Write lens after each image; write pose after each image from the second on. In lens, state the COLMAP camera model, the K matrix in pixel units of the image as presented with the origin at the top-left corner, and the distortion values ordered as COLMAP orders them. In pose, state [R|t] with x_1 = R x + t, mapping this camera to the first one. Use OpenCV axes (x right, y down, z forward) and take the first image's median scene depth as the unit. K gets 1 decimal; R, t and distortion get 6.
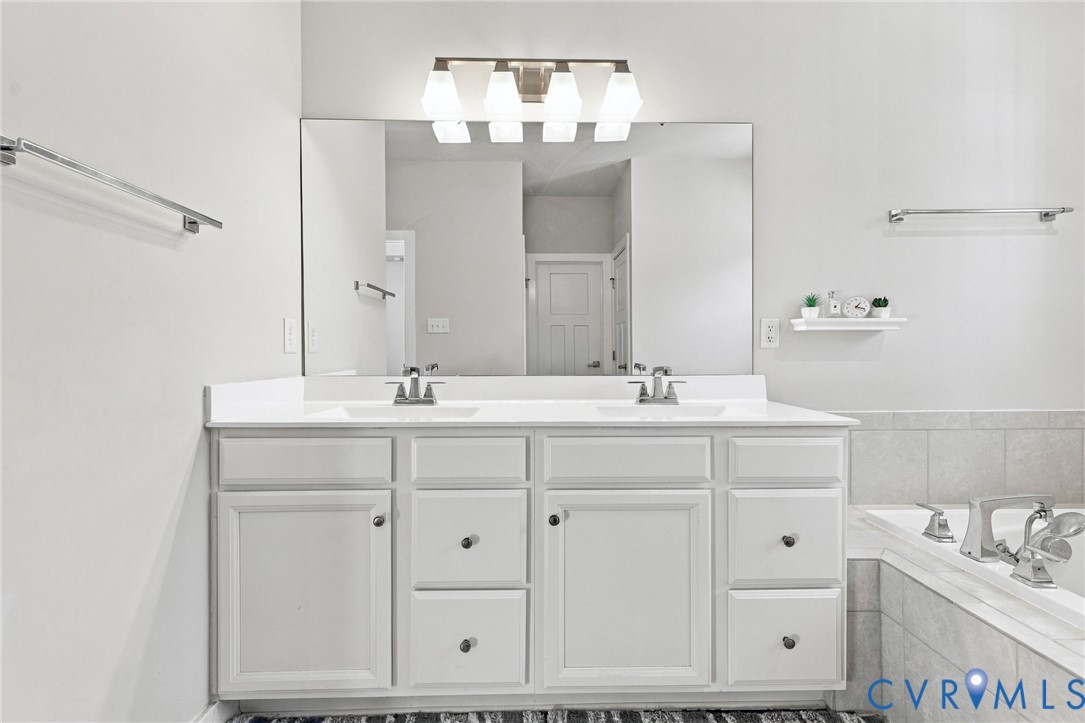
lens RADIAL K [[478.4, 0, 535.2], [0, 478.4, 357.6], [0, 0, 1]] dist [0.005383, 0.000631]
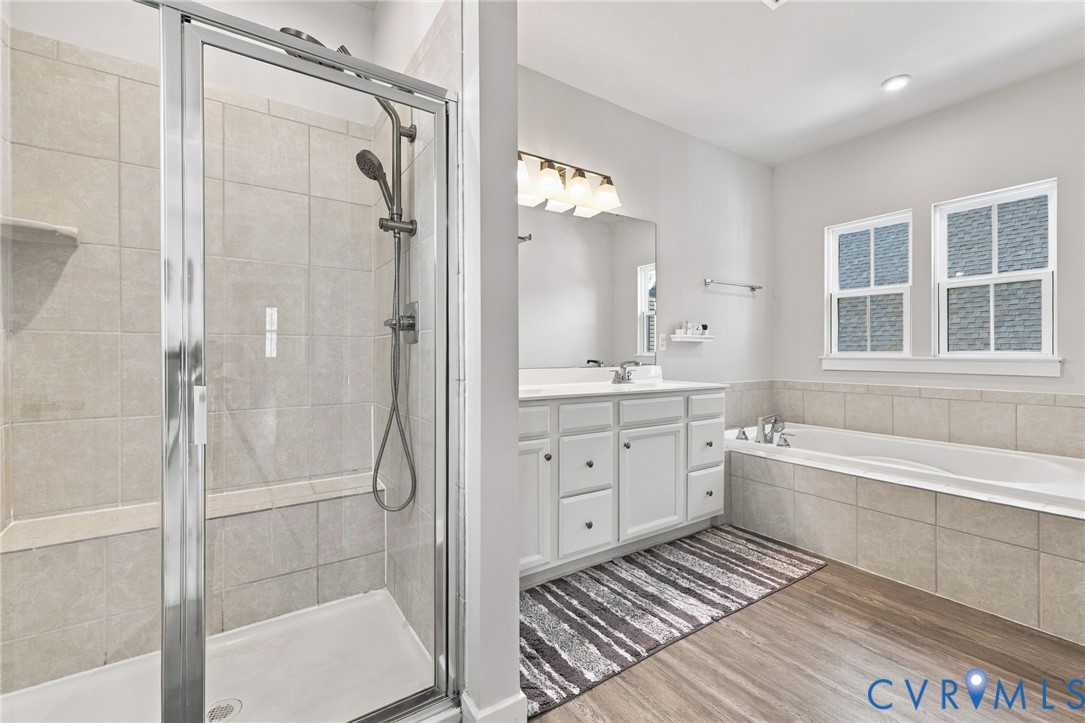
lens RADIAL K [[463.3, 0, 542.8], [0, 463.3, 353.1], [0, 0, 1]] dist [0.012697, -0.001497]
pose [[0.837816, 0.002929, 0.545946, -0.884400], [0.000973, 0.999976, -0.006857, 0.001505], [-0.545953, 0.006277, 0.837793, -0.217551]]
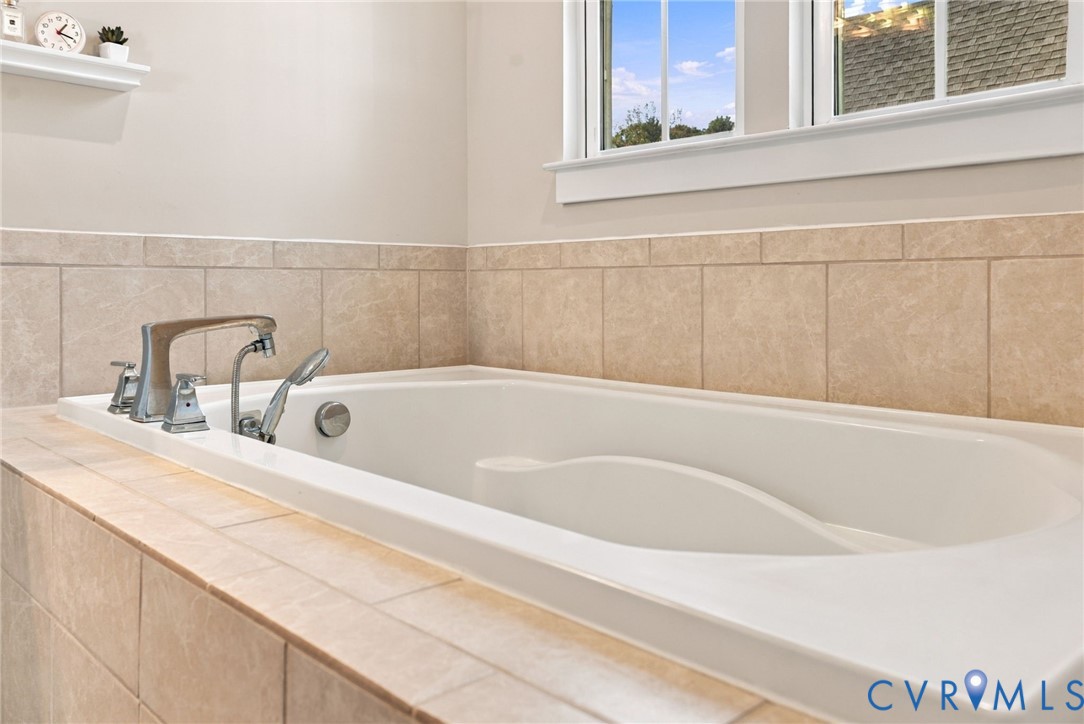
lens RADIAL K [[887.8, 0, 543.6], [0, 887.8, 322.0], [0, 0, 1]] dist [0.025102, 0.004298]
pose [[0.735179, -0.026166, 0.677368, 0.399874], [0.002852, 0.999365, 0.035510, 0.193505], [-0.677867, -0.024174, 0.734787, -0.115767]]
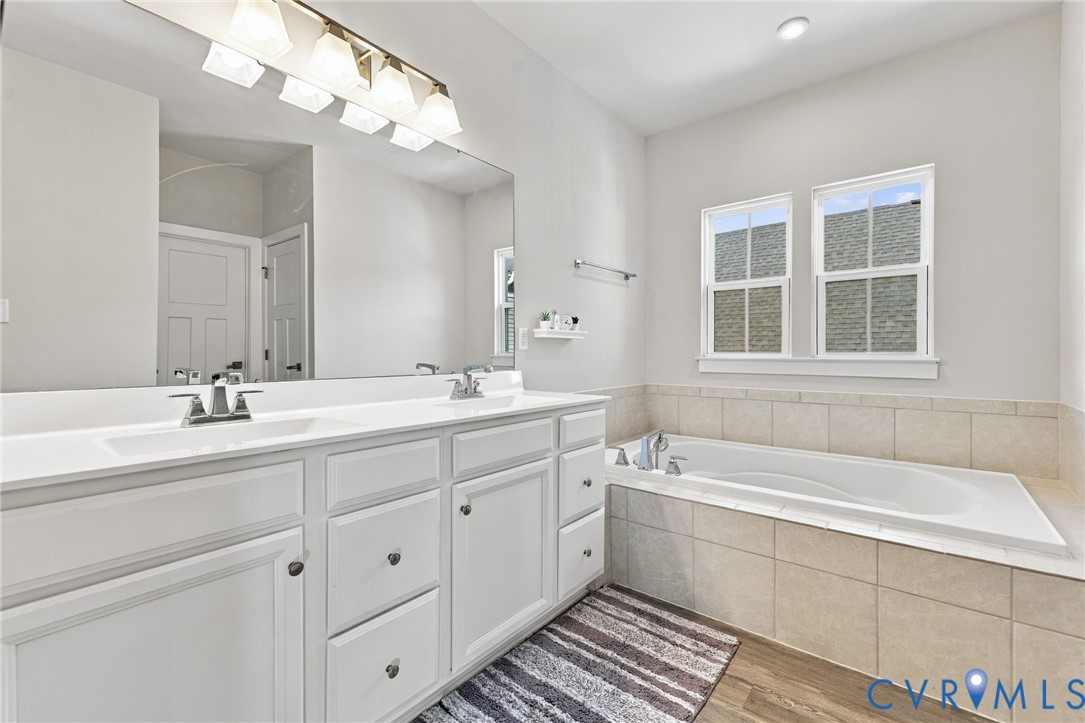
lens RADIAL K [[463.3, 0, 544.7], [0, 463.3, 357.2], [0, 0, 1]] dist [0.012697, -0.001497]
pose [[0.638395, -0.004135, 0.769698, -0.482830], [0.003143, 0.999991, 0.002766, -0.003331], [-0.769703, 0.000654, 0.638402, 0.151399]]
